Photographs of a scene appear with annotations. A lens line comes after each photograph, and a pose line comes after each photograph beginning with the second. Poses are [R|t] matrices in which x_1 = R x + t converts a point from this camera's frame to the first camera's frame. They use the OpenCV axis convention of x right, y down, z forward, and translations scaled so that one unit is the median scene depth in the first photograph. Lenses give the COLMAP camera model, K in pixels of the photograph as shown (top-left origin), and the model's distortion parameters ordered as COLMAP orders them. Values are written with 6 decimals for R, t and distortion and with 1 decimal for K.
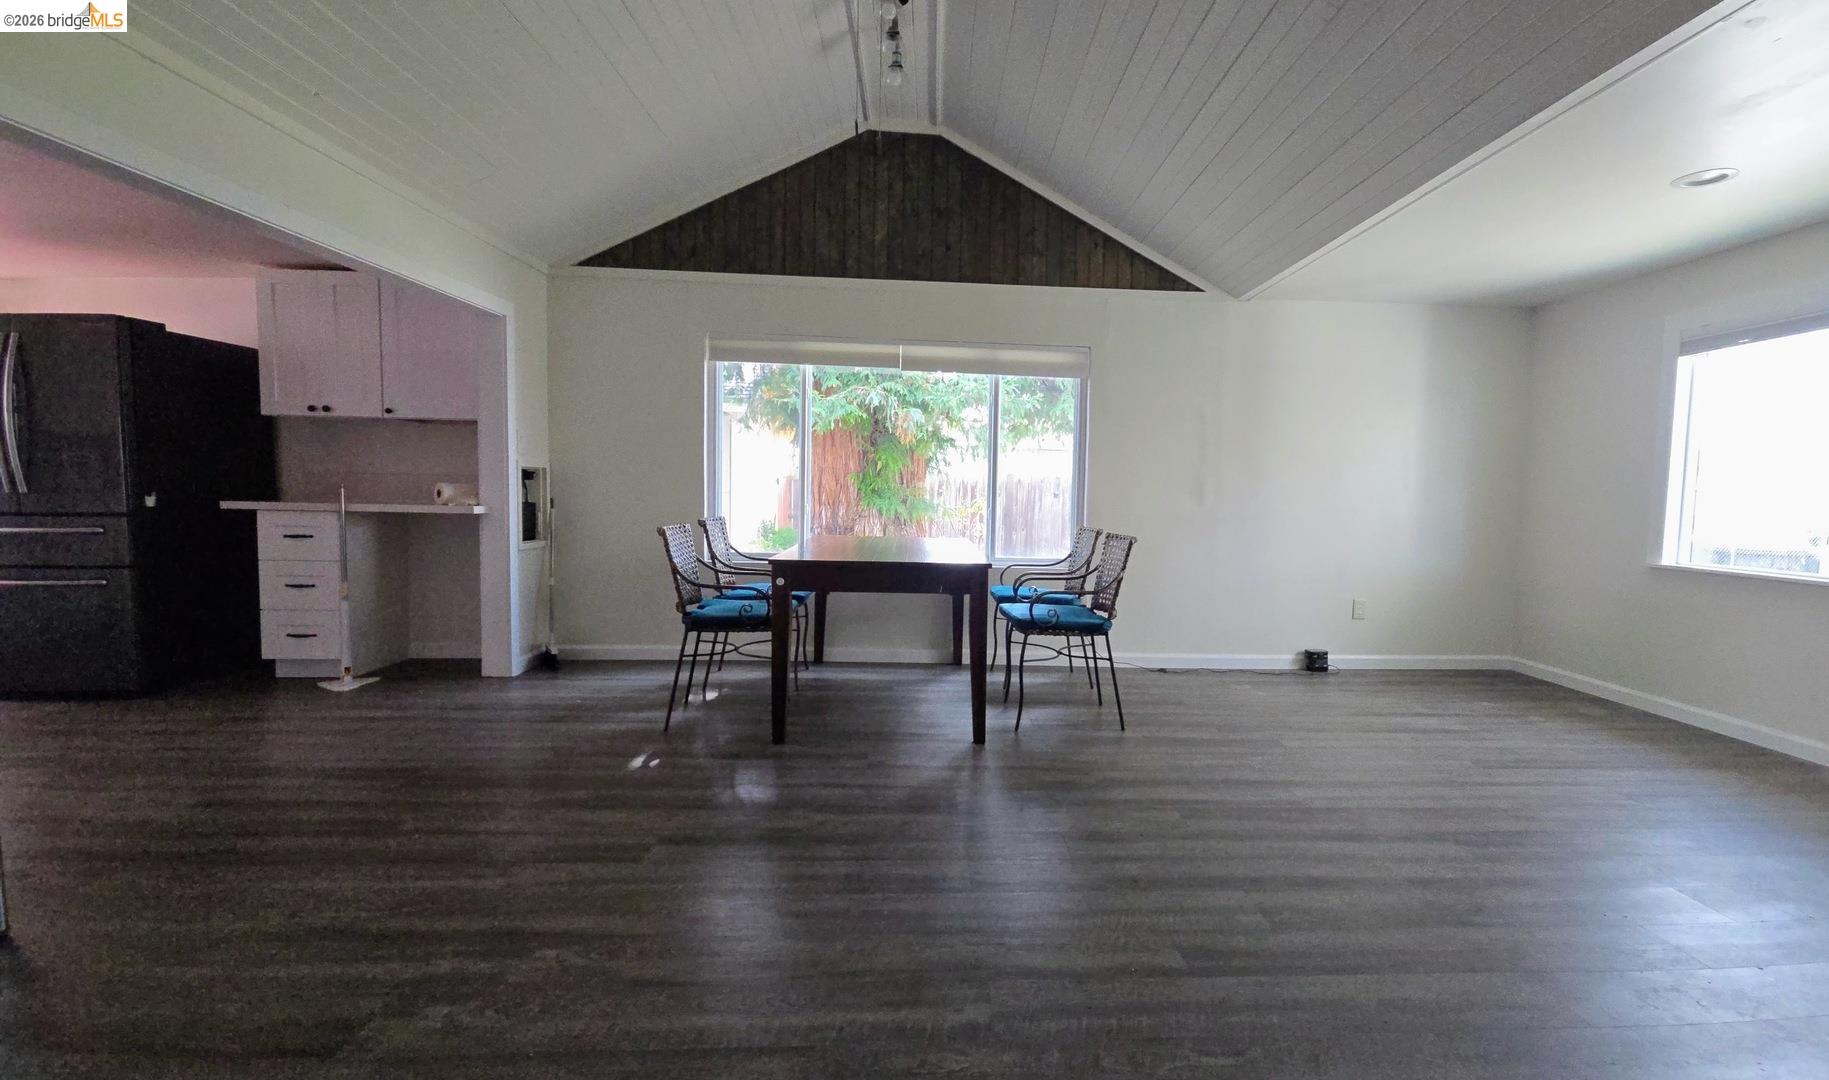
lens RADIAL K [[798.0, 0, 915.2], [0, 798.0, 542.6], [0, 0, 1]] dist [0.000795, -0.000067]
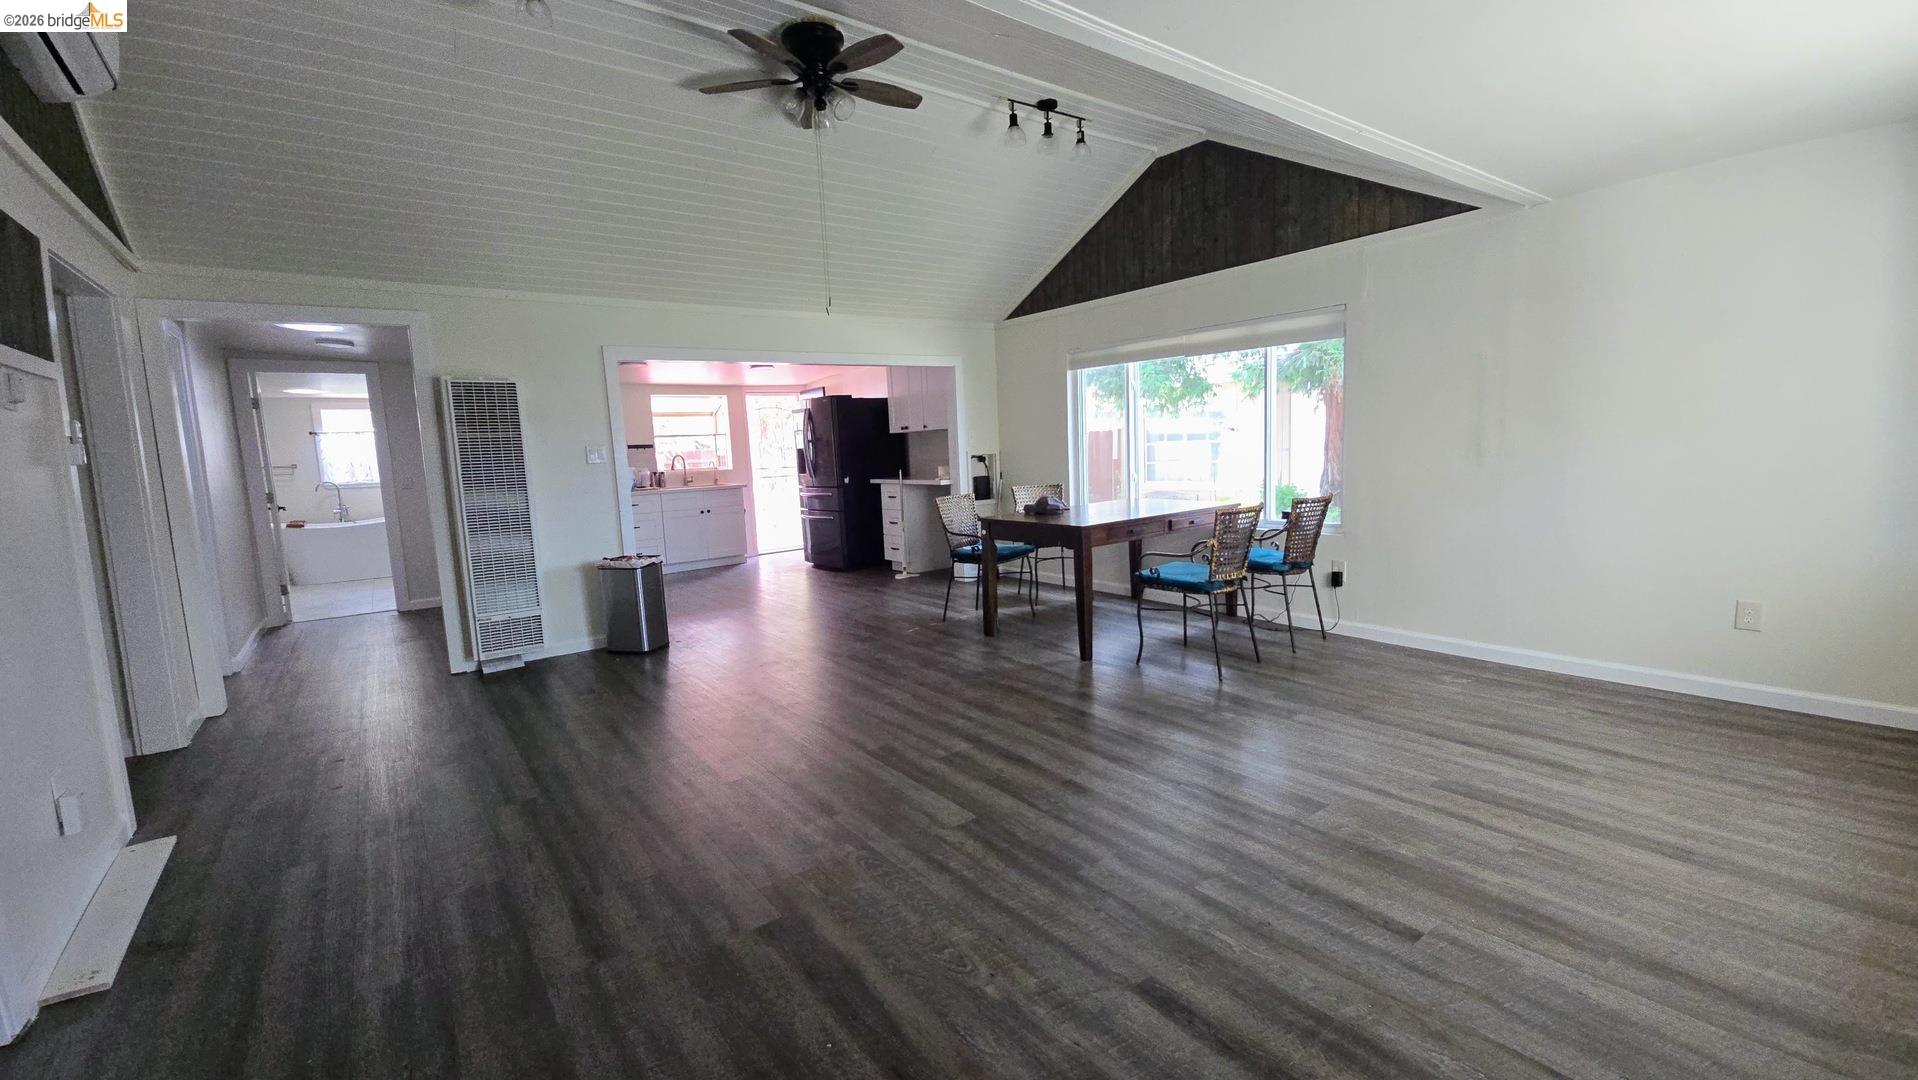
lens RADIAL K [[804.3, 0, 959.8], [0, 804.3, 540.4], [0, 0, 1]] dist [0.003655, 0.000217]
pose [[0.536415, 0.054489, -0.842194, 0.912685], [0.002536, 0.997805, 0.066172, -0.030852], [0.843951, -0.037631, 0.535099, 0.094379]]
